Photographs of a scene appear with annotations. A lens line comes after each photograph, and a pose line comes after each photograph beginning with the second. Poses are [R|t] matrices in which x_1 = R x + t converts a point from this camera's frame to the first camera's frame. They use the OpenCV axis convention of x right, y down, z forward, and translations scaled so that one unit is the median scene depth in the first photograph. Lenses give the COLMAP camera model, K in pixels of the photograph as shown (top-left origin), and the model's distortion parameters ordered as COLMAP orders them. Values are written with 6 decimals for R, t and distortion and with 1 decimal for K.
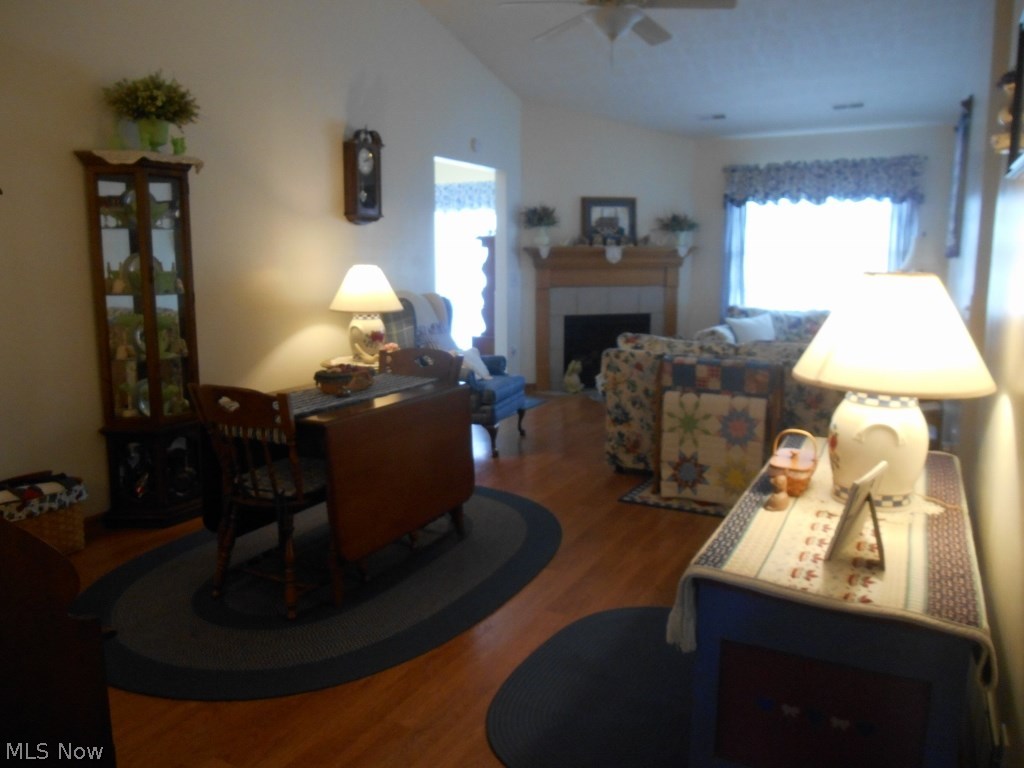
lens RADIAL K [[774.5, 0, 504.5], [0, 774.5, 383.2], [0, 0, 1]] dist [-0.045091, 0.012024]
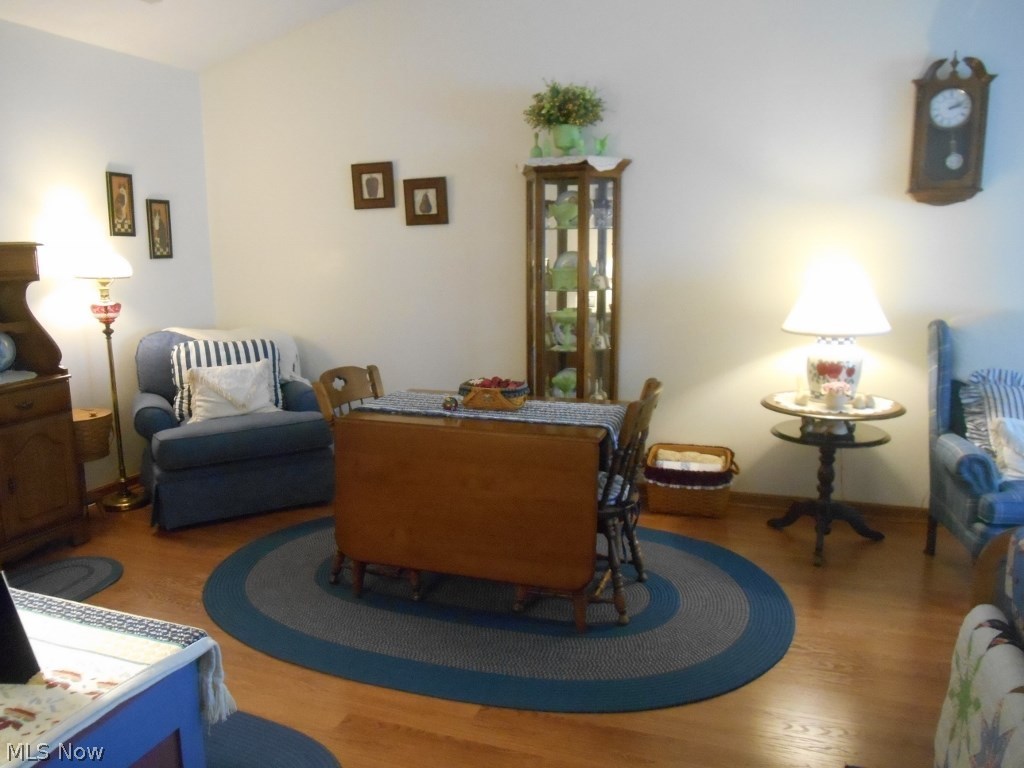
lens RADIAL K [[774.5, 0, 504.5], [0, 774.5, 383.2], [0, 0, 1]] dist [-0.045091, 0.012024]
pose [[0.113287, 0.164954, -0.979774, 0.619109], [-0.152264, 0.977356, 0.146941, -0.136007], [0.981826, 0.132537, 0.135838, 0.800640]]
